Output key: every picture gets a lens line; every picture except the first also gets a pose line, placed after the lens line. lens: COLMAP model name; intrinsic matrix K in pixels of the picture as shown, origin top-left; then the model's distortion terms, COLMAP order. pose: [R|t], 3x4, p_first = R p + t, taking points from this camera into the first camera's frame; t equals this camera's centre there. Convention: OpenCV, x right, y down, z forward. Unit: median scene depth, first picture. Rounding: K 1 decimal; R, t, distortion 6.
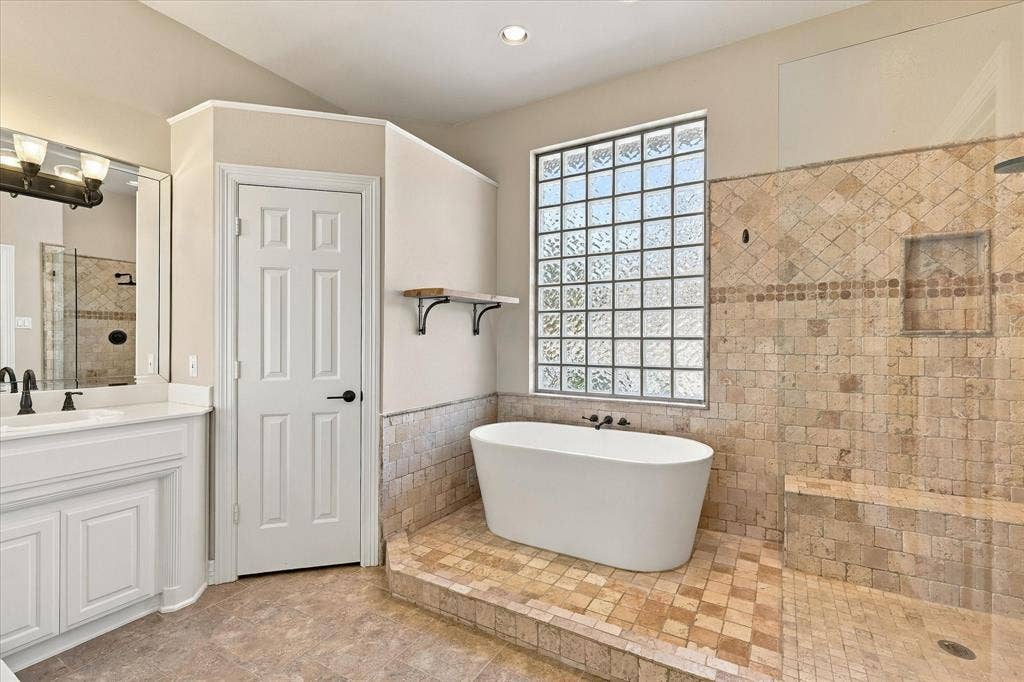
lens RADIAL K [[451.8, 0, 514.1], [0, 451.8, 341.2], [0, 0, 1]] dist [0.004372, -0.000509]
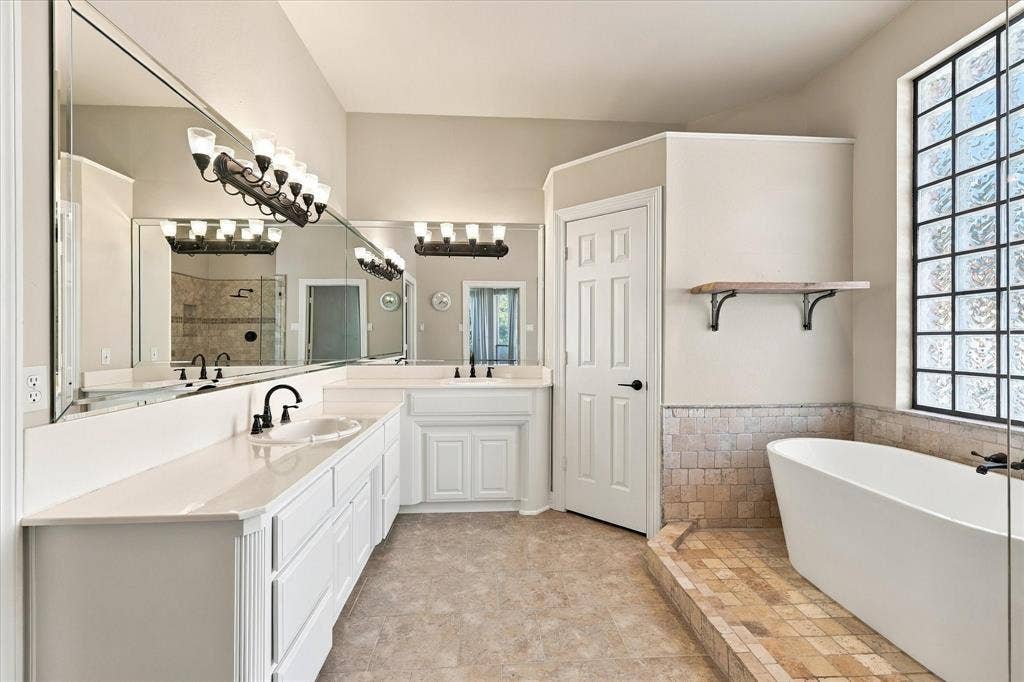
lens RADIAL K [[451.8, 0, 518.5], [0, 451.8, 338.0], [0, 0, 1]] dist [0.004372, -0.000509]
pose [[0.570046, 0.000768, -0.821612, 0.400552], [-0.003720, 0.999992, -0.001646, 0.004984], [0.821604, 0.003995, 0.570044, 0.098518]]
